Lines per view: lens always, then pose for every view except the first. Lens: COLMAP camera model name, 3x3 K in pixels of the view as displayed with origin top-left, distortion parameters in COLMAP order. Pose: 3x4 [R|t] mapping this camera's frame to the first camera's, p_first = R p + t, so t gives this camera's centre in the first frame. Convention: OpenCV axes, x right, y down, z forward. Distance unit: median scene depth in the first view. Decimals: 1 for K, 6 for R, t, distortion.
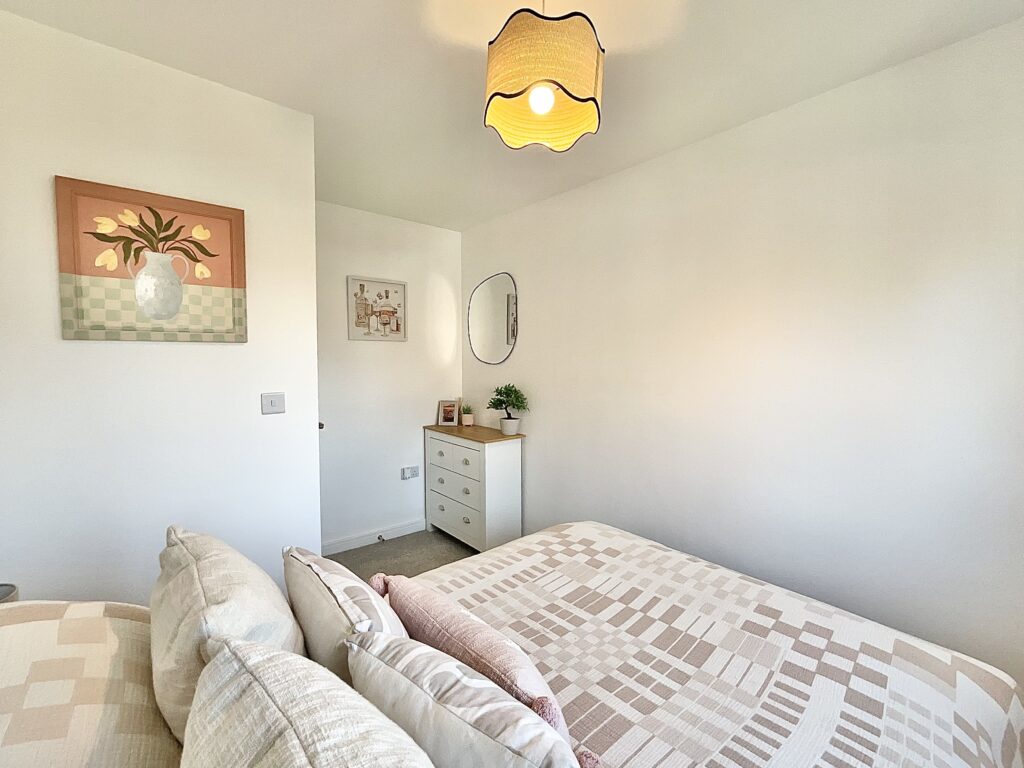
lens RADIAL K [[443.2, 0, 512.0], [0, 443.2, 384.0], [0, 0, 1]] dist [-0.001978, -0.000595]
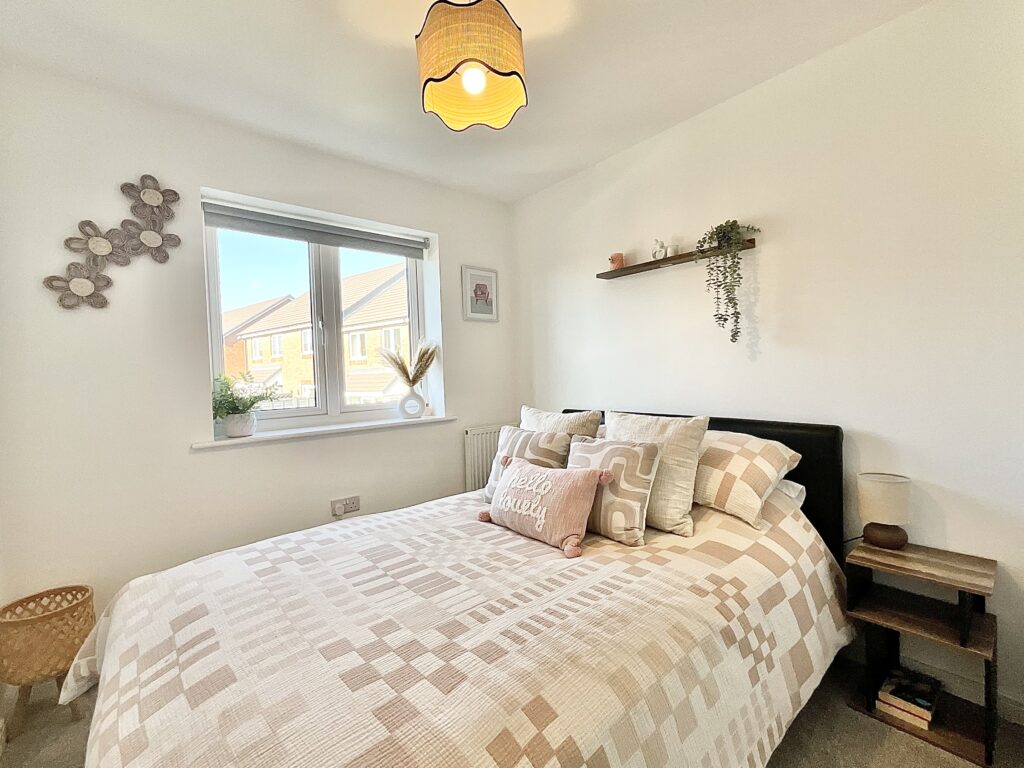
lens RADIAL K [[443.2, 0, 512.0], [0, 443.2, 384.0], [0, 0, 1]] dist [-0.001978, -0.000595]
pose [[-0.999364, 0.033480, 0.012302, -0.013151], [0.034329, 0.996451, 0.076859, 0.022296], [-0.009685, 0.077233, -0.996966, 1.913647]]
